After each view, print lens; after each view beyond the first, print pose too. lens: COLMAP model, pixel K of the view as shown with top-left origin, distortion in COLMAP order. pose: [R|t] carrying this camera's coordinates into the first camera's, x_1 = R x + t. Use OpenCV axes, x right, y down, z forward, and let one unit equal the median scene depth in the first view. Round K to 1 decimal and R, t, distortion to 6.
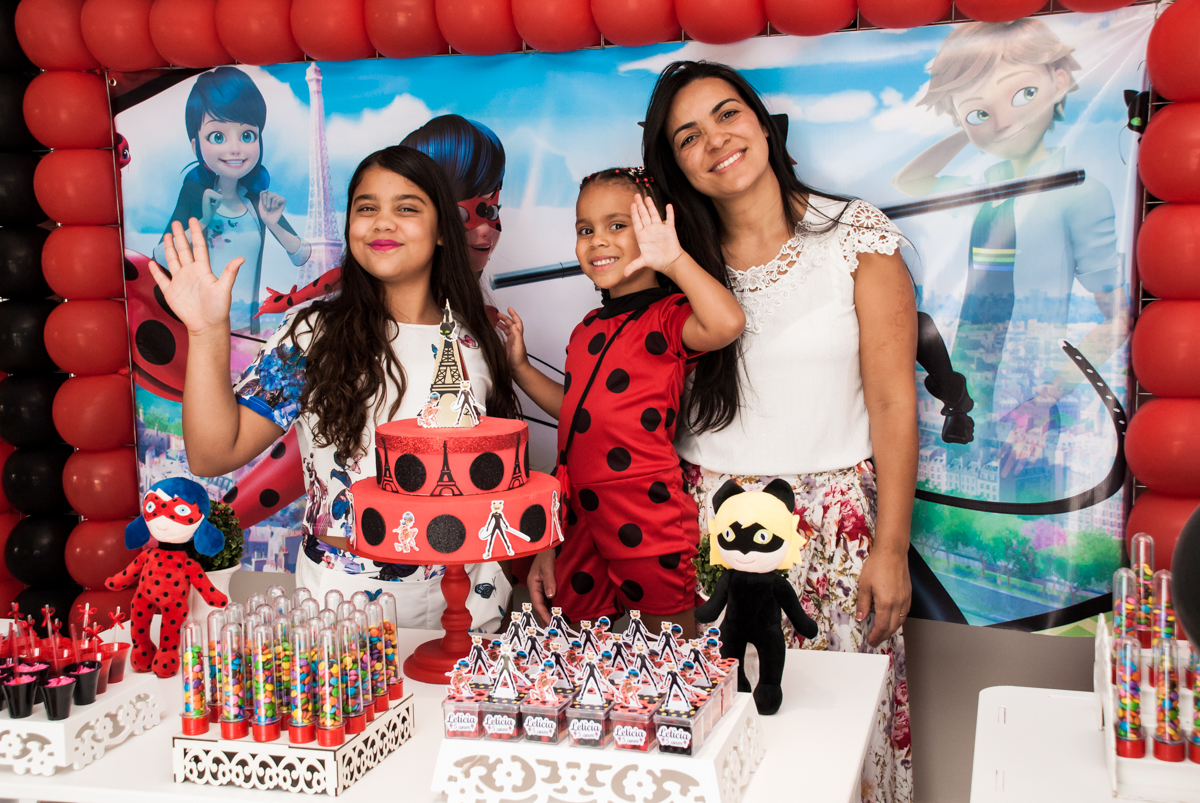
lens RADIAL K [[1416.9, 0, 587.9], [0, 1416.9, 381.1], [0, 0, 1]] dist [0.244718, 0.000000]
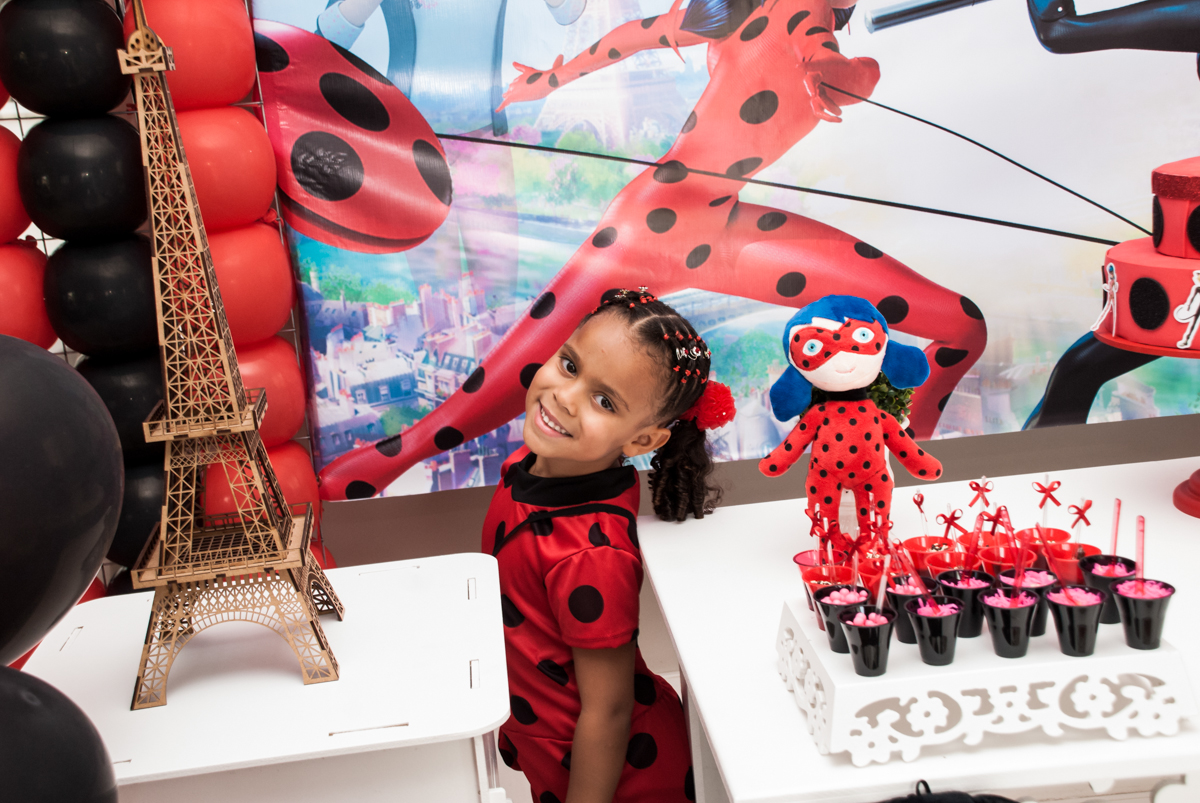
lens RADIAL K [[1524.7, 0, 582.0], [0, 1524.7, 441.8], [0, 0, 1]] dist [0.063698, 0.000000]
pose [[0.898496, -0.150937, 0.412217, -0.632971], [0.108461, 0.986247, 0.124714, 0.029030], [-0.425372, -0.067346, 0.902509, 0.404472]]
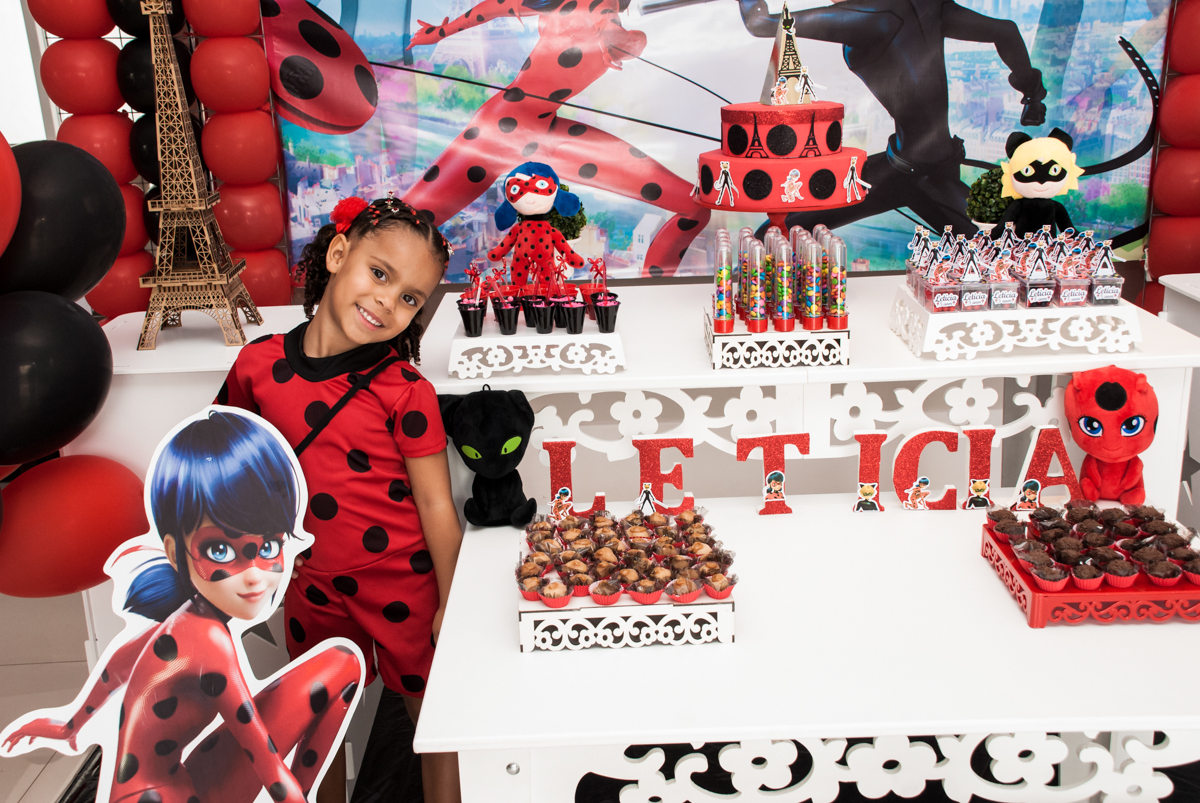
lens RADIAL K [[1351.8, 0, 574.1], [0, 1351.8, 417.7], [0, 0, 1]] dist [0.116845, 0.000000]
pose [[0.938350, -0.099964, 0.330918, -0.595850], [0.048040, 0.985696, 0.161539, 0.086293], [-0.342333, -0.135683, 0.929730, -0.057270]]
